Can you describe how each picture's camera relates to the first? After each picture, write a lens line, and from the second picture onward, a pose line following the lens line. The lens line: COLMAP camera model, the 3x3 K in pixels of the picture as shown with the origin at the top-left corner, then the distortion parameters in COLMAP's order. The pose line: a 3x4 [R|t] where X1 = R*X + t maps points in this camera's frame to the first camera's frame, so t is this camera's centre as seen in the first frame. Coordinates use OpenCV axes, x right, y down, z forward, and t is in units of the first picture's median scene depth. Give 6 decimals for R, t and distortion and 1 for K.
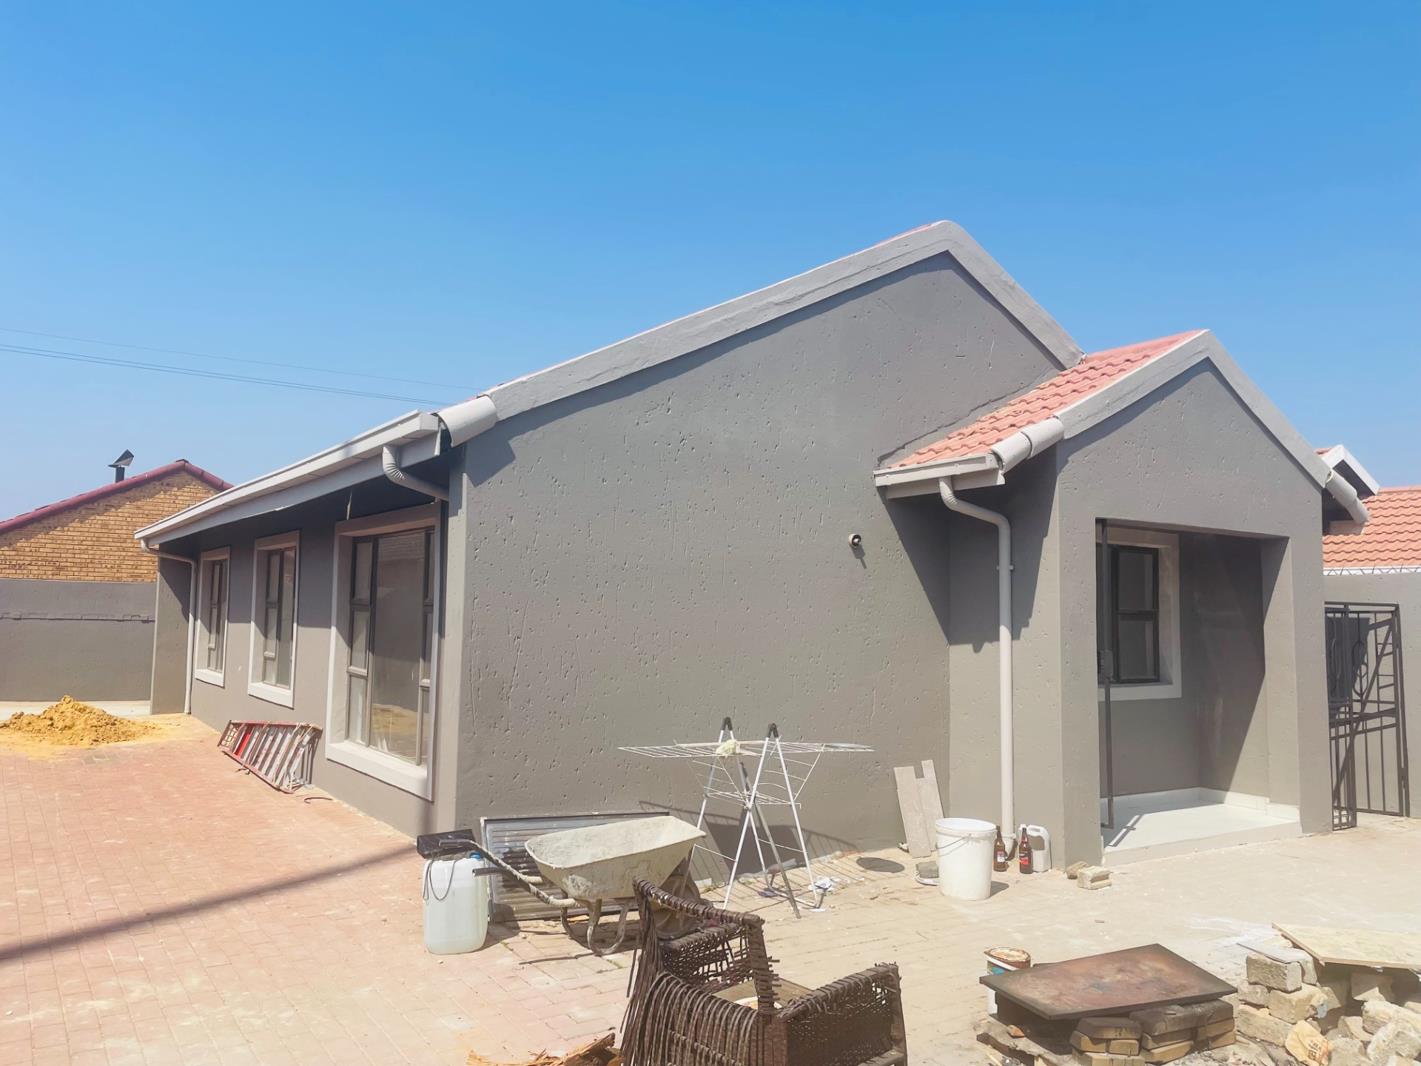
lens RADIAL K [[1084.0, 0, 711.3], [0, 1084.0, 533.9], [0, 0, 1]] dist [0.055200, -0.021939]
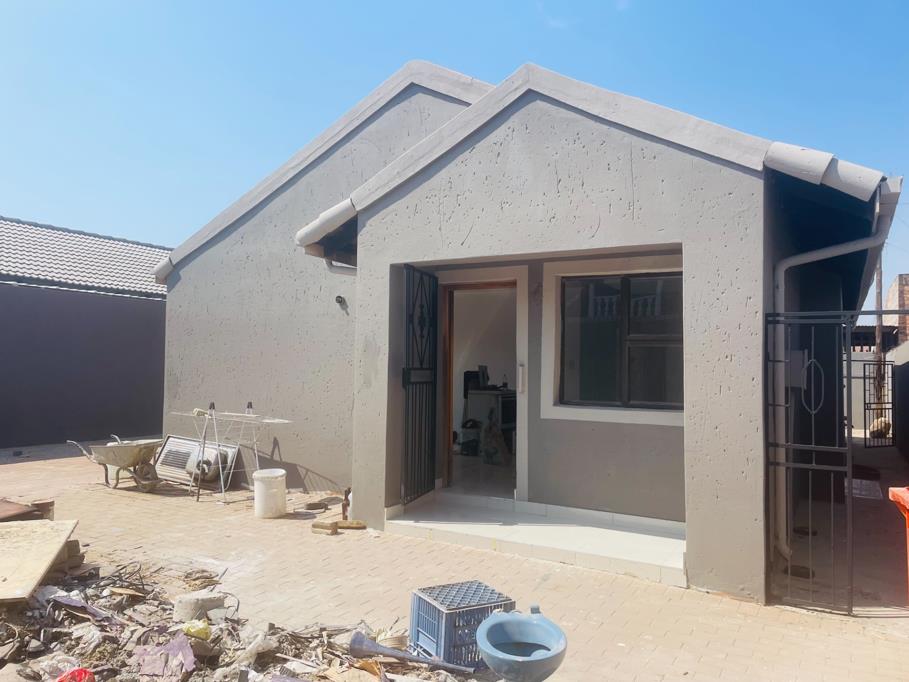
lens RADIAL K [[693.5, 0, 451.8], [0, 693.5, 339.7], [0, 0, 1]] dist [0.055200, -0.021939]
pose [[0.447954, -0.042246, -0.893058, 1.098903], [0.059245, 0.998090, -0.017497, 0.092056], [0.892091, -0.045071, 0.449601, 0.684004]]
